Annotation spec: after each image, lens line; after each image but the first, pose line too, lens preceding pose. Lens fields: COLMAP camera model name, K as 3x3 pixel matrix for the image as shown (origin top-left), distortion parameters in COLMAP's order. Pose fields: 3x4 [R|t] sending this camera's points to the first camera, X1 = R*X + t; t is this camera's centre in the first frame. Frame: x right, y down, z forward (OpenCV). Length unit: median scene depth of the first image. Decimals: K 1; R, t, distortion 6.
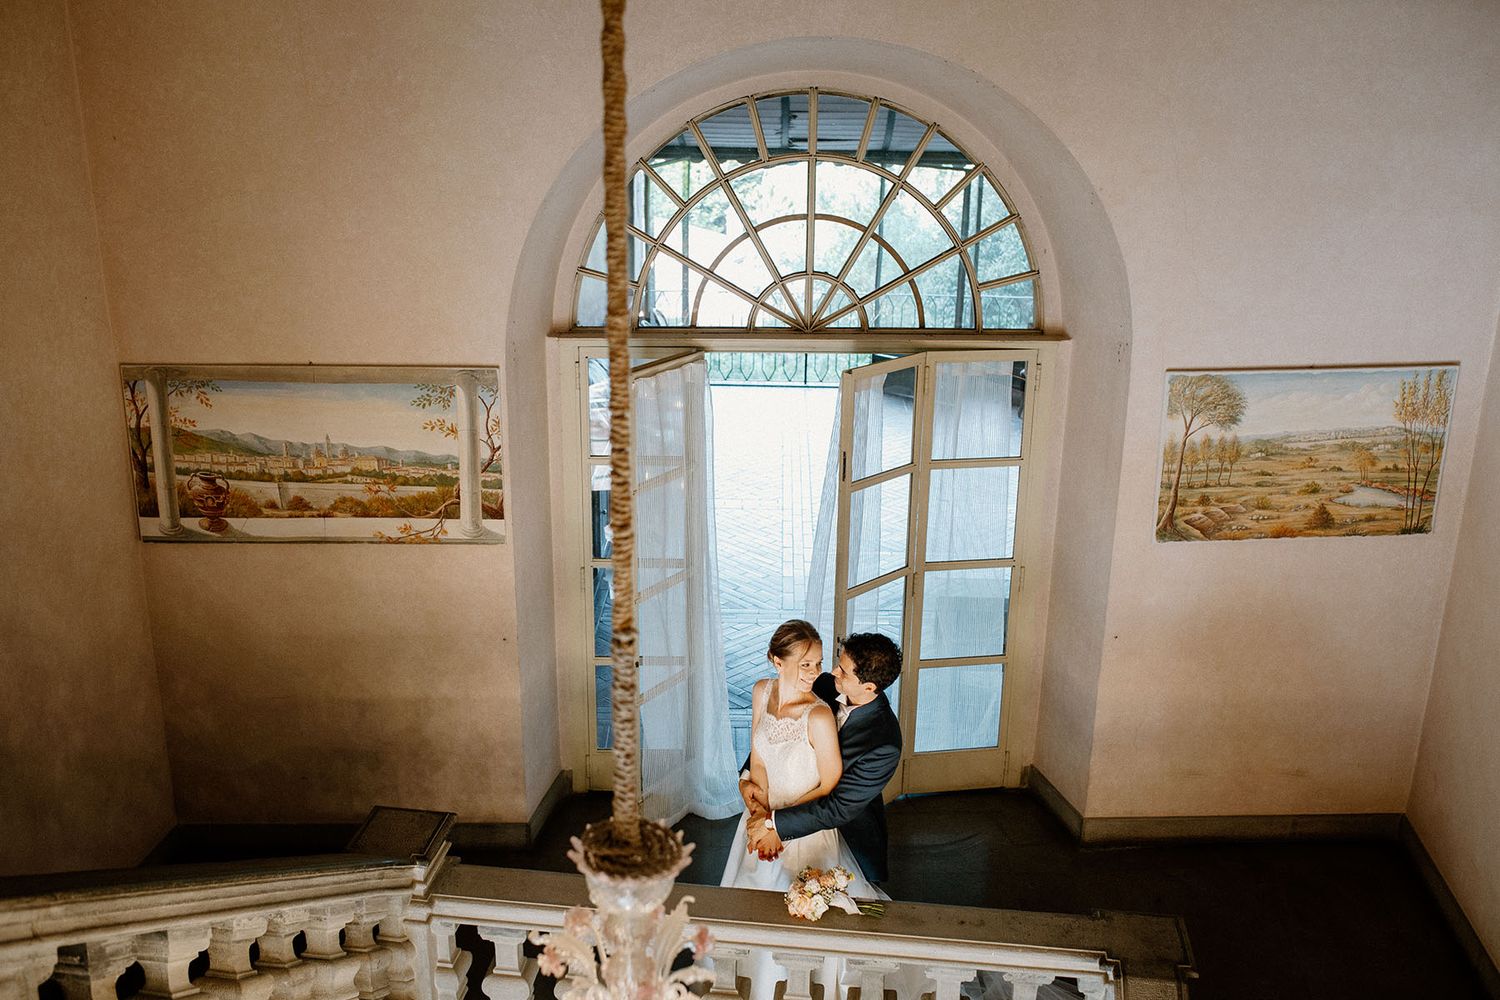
lens RADIAL K [[1395.5, 0, 746.8], [0, 1395.5, 501.6], [0, 0, 1]] dist [-0.028408, 0.000000]
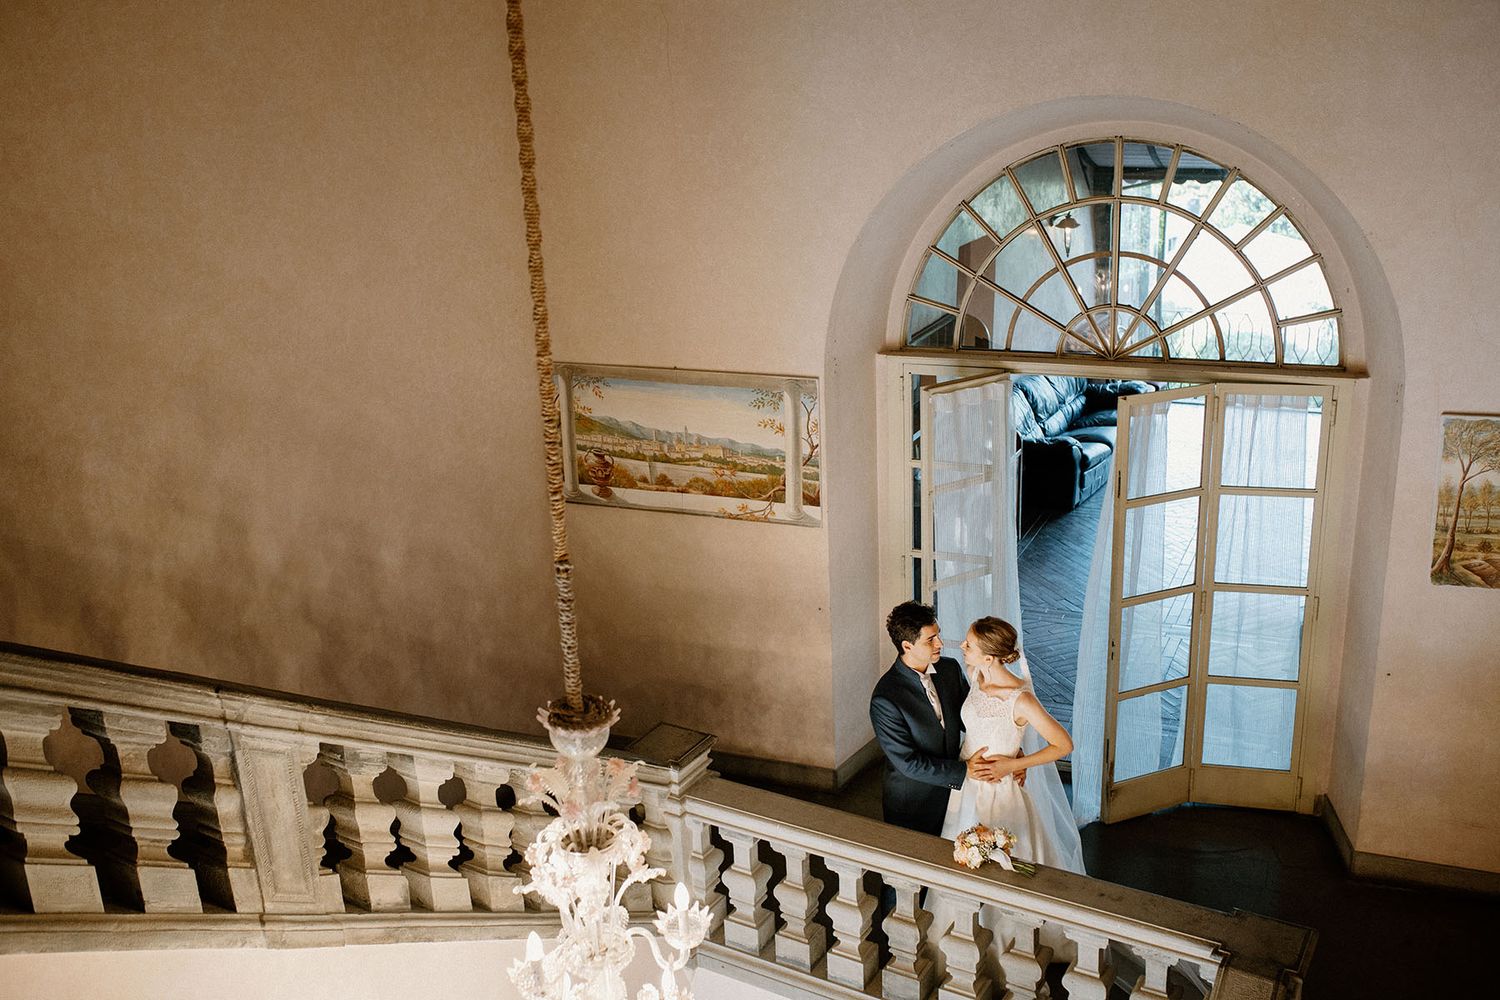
lens RADIAL K [[1395.5, 0, 755.5], [0, 1395.5, 496.8], [0, 0, 1]] dist [-0.028408, 0.000000]
pose [[0.916248, 0.080620, -0.392416, 0.239895], [-0.082544, 0.996515, 0.011999, -0.005256], [0.392016, 0.021398, 0.919710, -0.110607]]
